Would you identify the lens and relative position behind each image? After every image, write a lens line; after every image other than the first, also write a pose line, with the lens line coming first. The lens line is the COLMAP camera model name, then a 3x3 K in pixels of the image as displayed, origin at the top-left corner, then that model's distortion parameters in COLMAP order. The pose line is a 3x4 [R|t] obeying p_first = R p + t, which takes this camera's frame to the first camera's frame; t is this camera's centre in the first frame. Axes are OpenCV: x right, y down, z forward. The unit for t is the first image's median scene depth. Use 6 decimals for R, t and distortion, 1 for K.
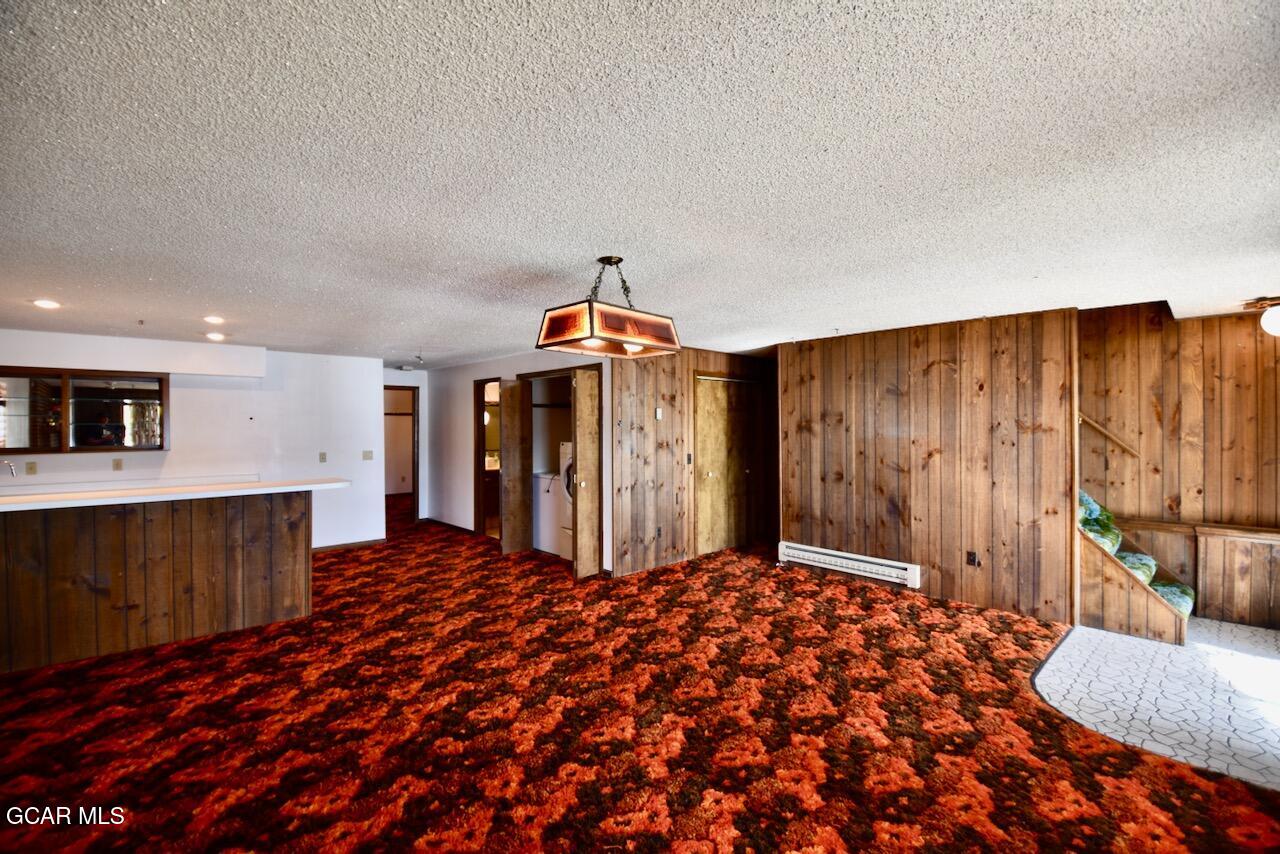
lens RADIAL K [[571.2, 0, 640.0], [0, 571.2, 427.0], [0, 0, 1]] dist [0.003967, -0.020419]
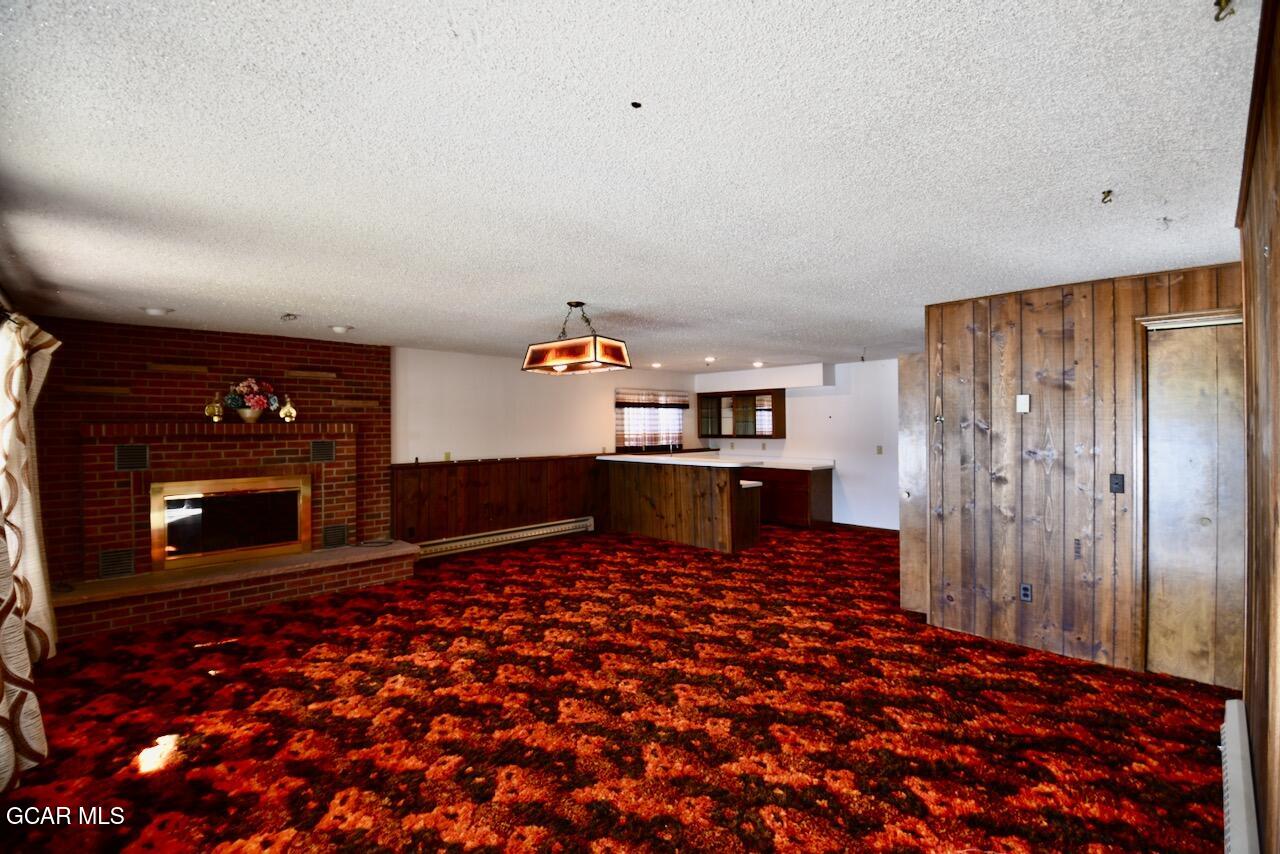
lens RADIAL K [[571.2, 0, 640.0], [0, 571.2, 427.0], [0, 0, 1]] dist [0.003967, -0.020419]
pose [[0.016843, 0.010529, -0.999803, 0.930731], [-0.002899, 0.999941, 0.010481, -0.007680], [0.999854, 0.002722, 0.016872, 0.793173]]
